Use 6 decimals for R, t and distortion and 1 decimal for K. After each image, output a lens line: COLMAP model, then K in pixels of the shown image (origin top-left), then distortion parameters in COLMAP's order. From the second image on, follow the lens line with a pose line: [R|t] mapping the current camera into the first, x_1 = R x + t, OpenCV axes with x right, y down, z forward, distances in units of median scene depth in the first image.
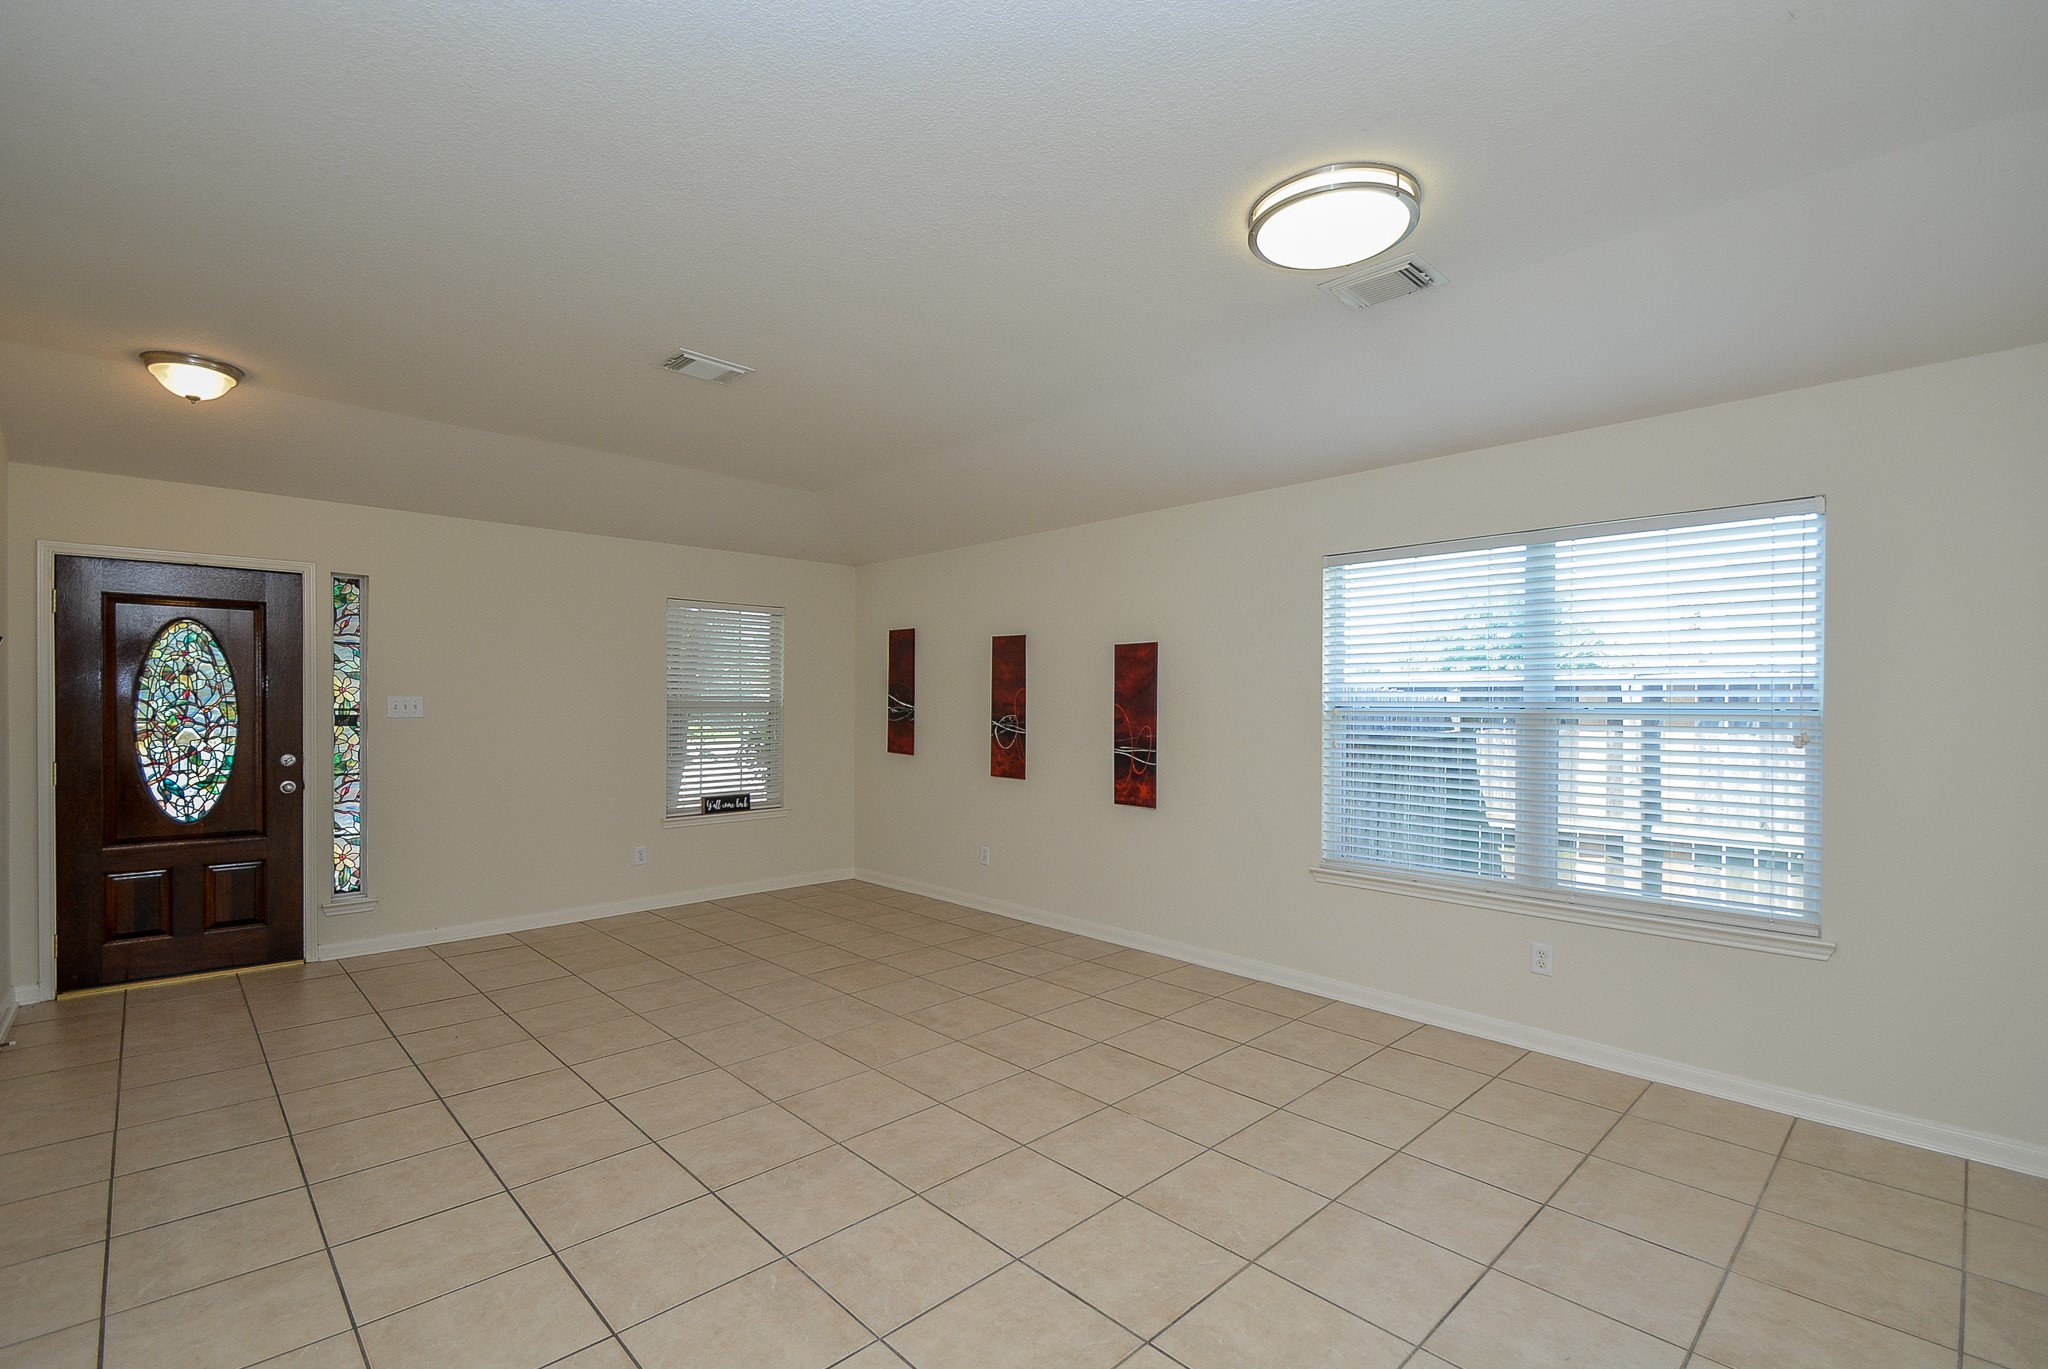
lens RADIAL K [[907.5, 0, 1034.2], [0, 907.5, 709.4], [0, 0, 1]] dist [0.011093, -0.009557]
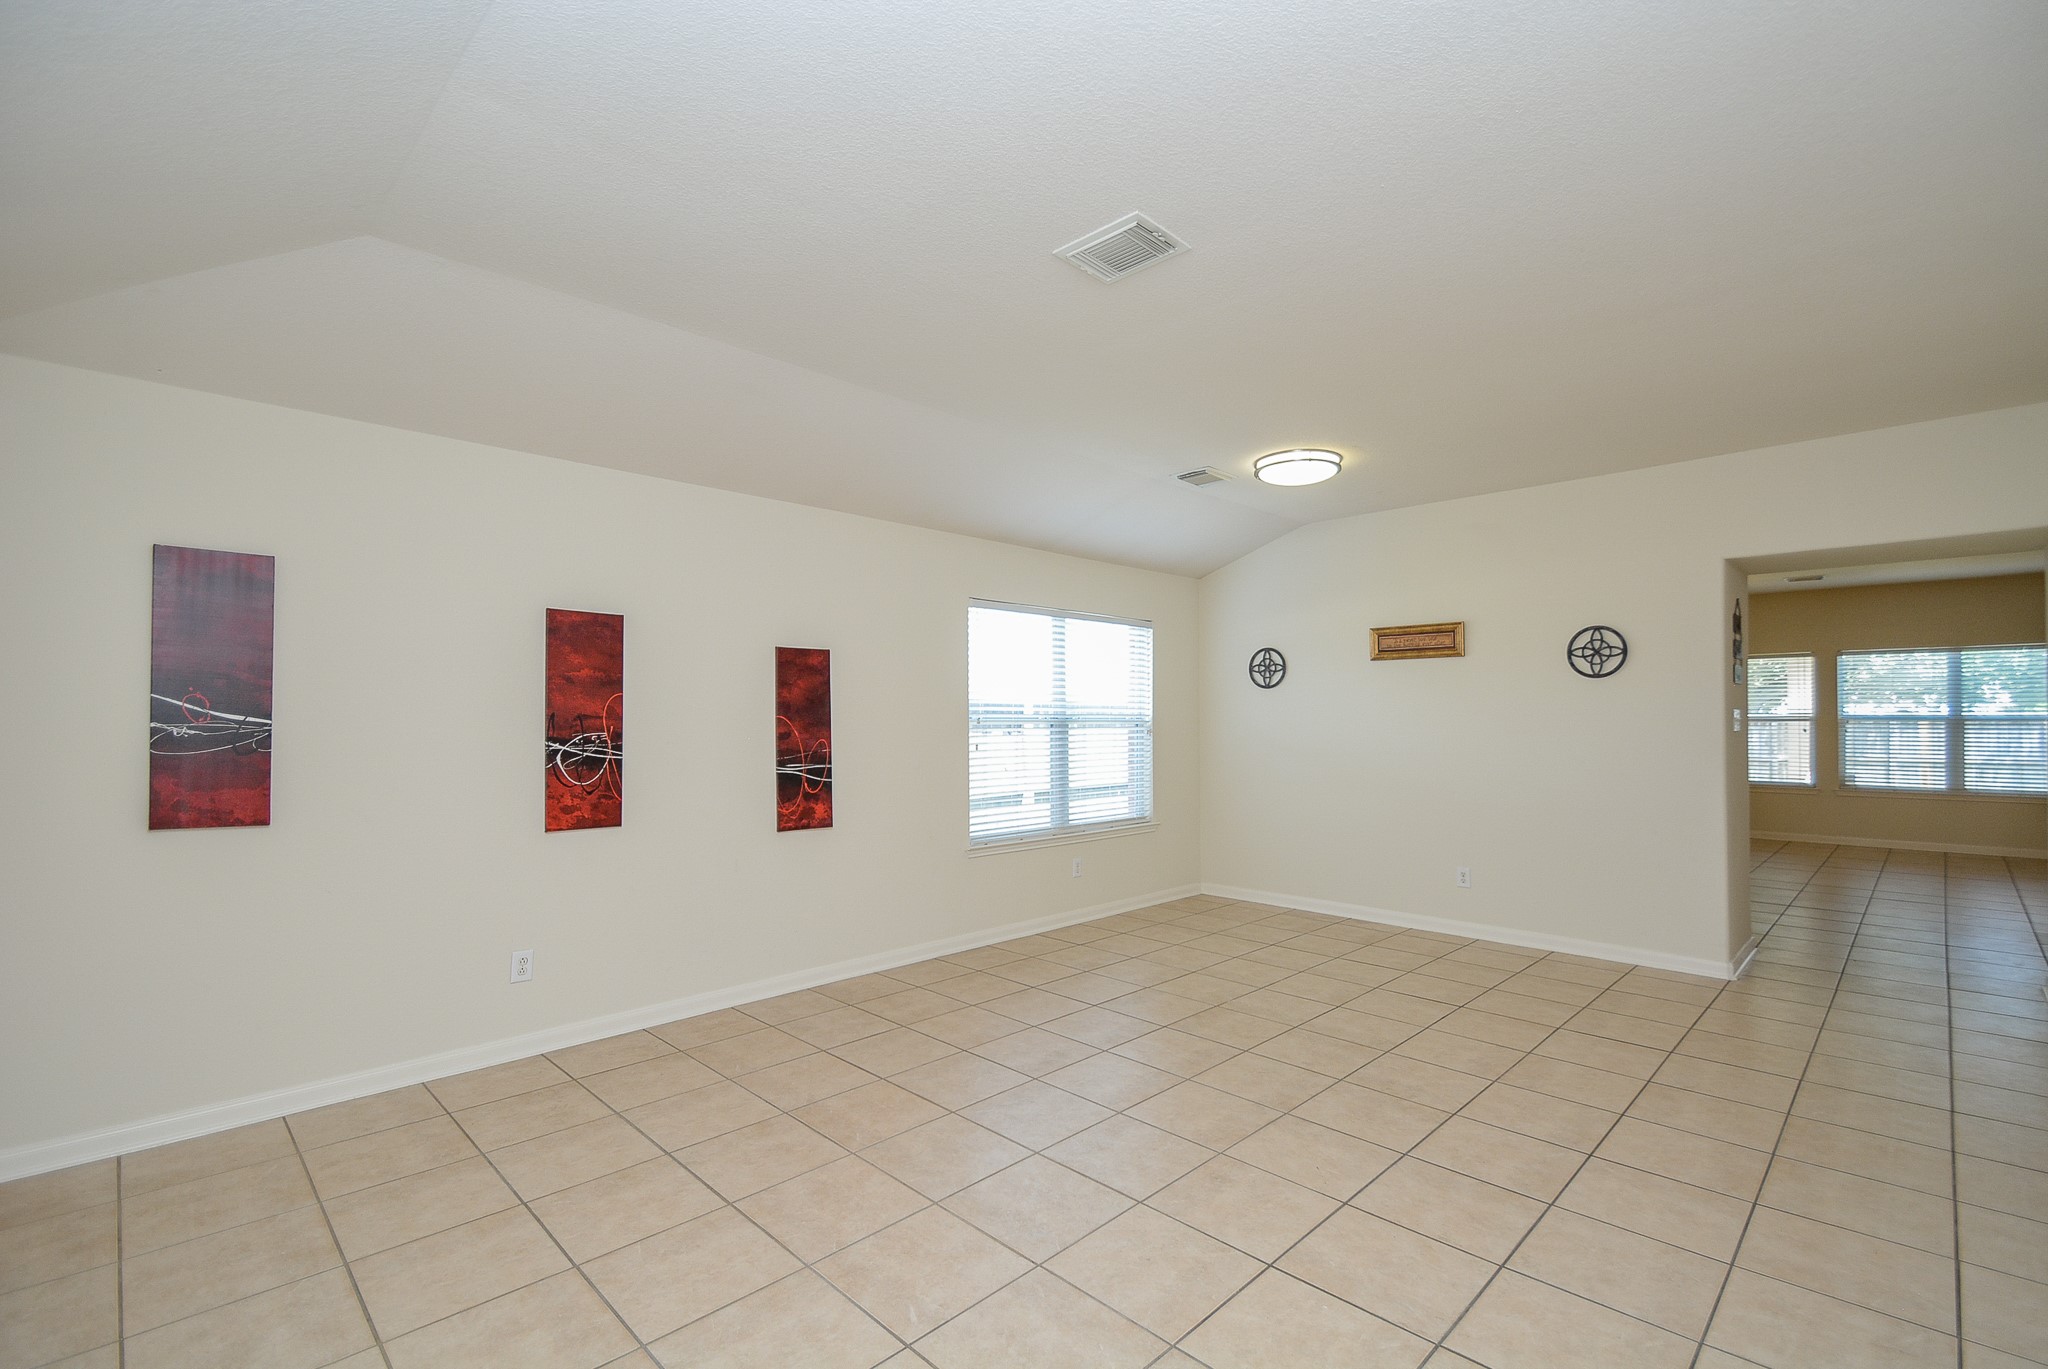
lens RADIAL K [[907.5, 0, 1011.6], [0, 907.5, 715.0], [0, 0, 1]] dist [0.011093, -0.009557]
pose [[-0.008685, -0.003105, 0.999957, -0.814740], [0.003273, 0.999990, 0.003133, -0.009031], [-0.999957, 0.003300, -0.008675, 0.829187]]
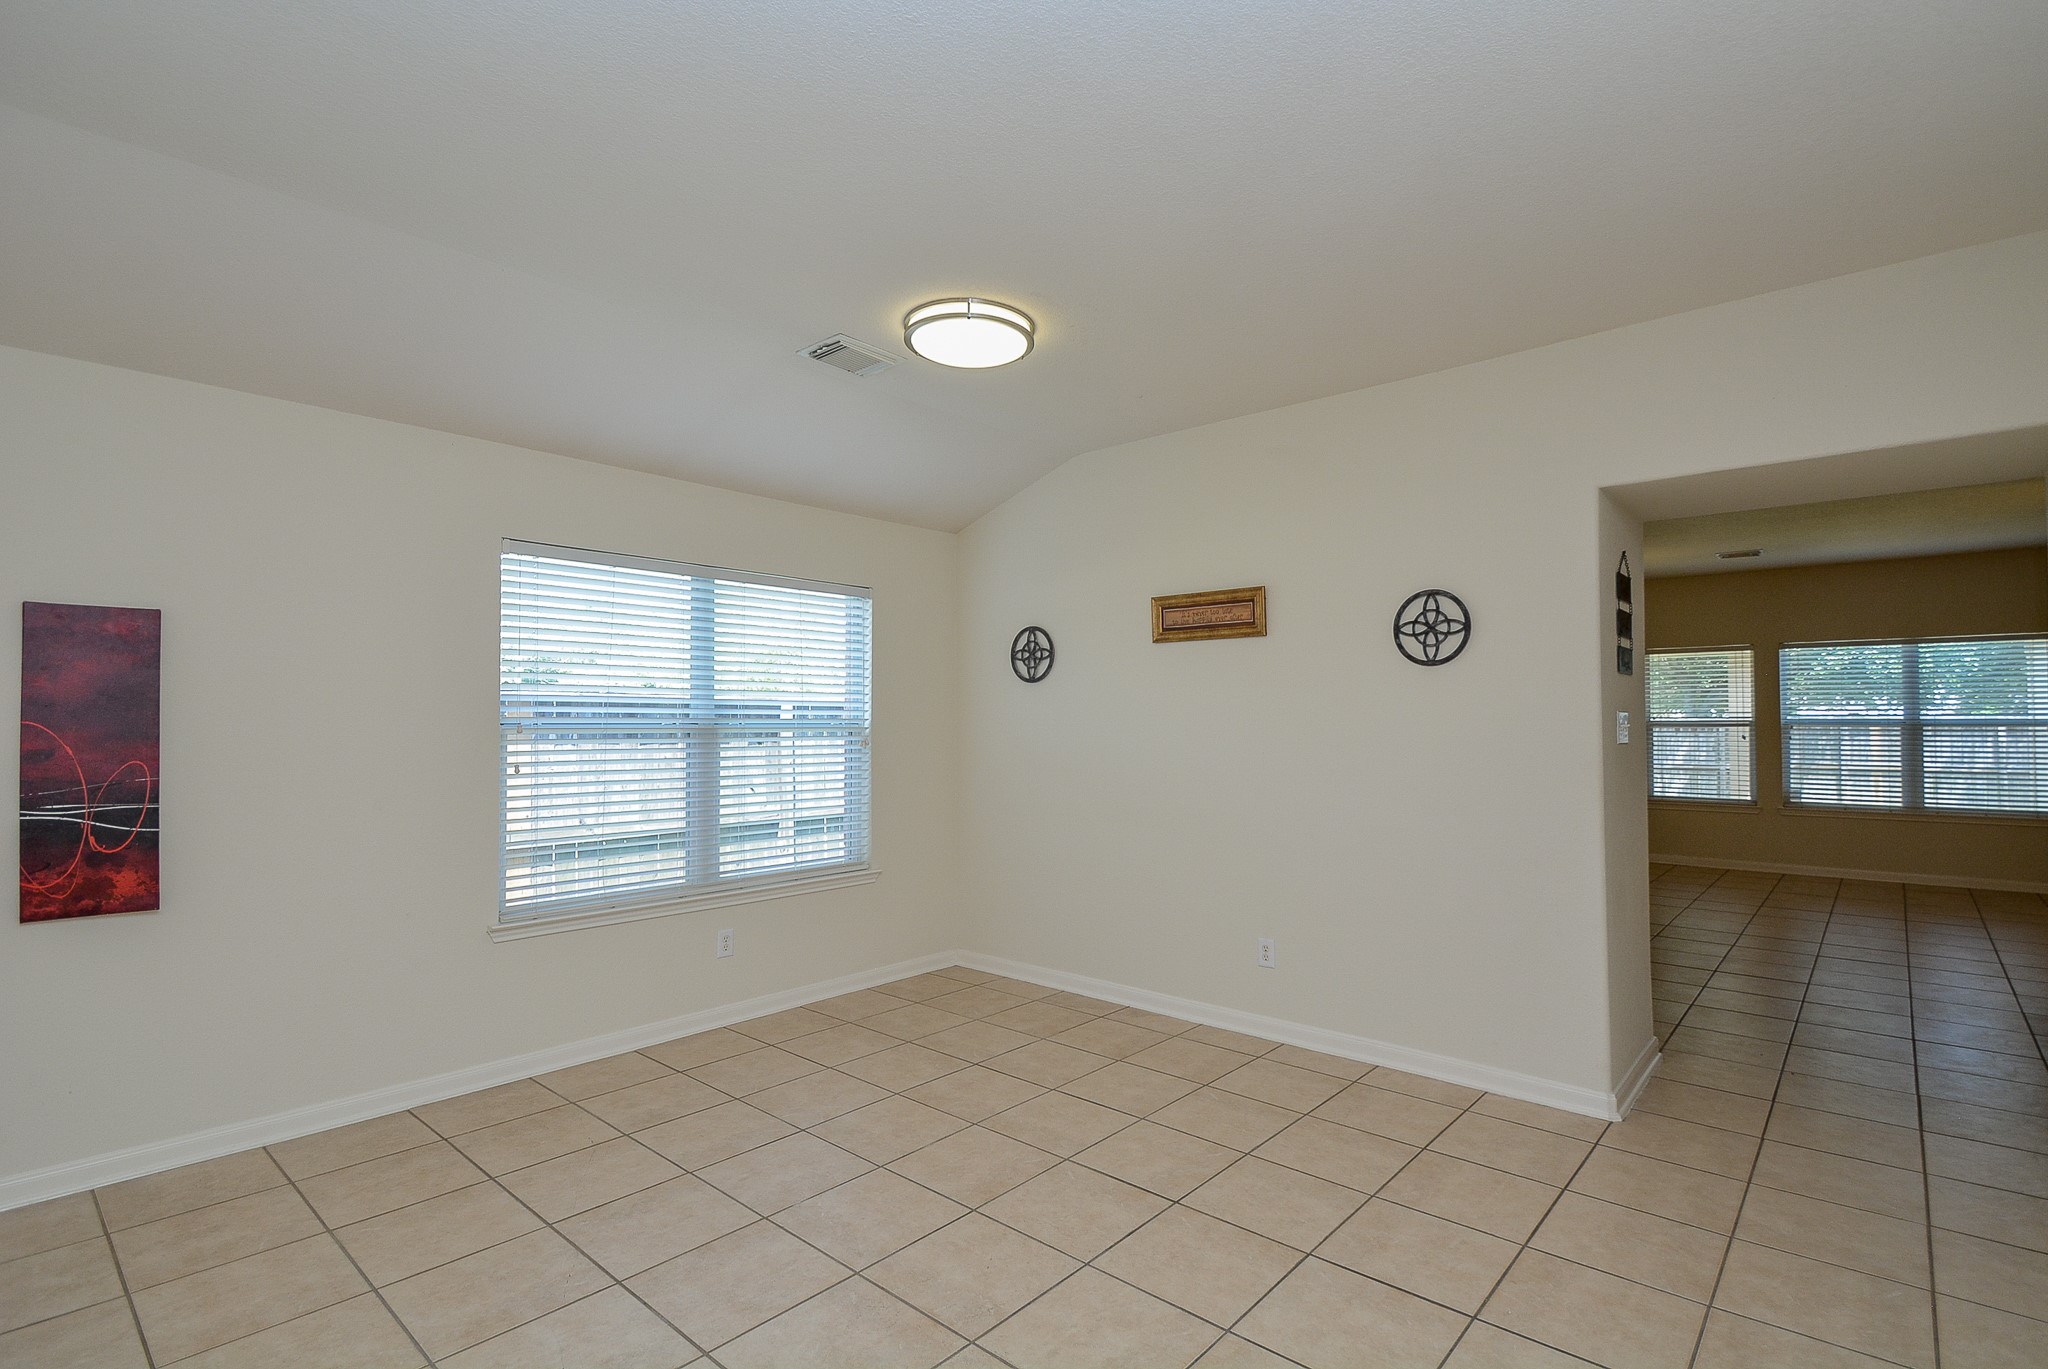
lens RADIAL K [[993.0, 0, 1022.1], [0, 993.0, 691.5], [0, 0, 1]] dist [0.005865, -0.009363]
pose [[-0.085973, 0.024750, 0.995990, -0.521922], [0.003302, 0.999693, -0.024557, -0.007101], [-0.996292, 0.001178, -0.086029, 0.531543]]
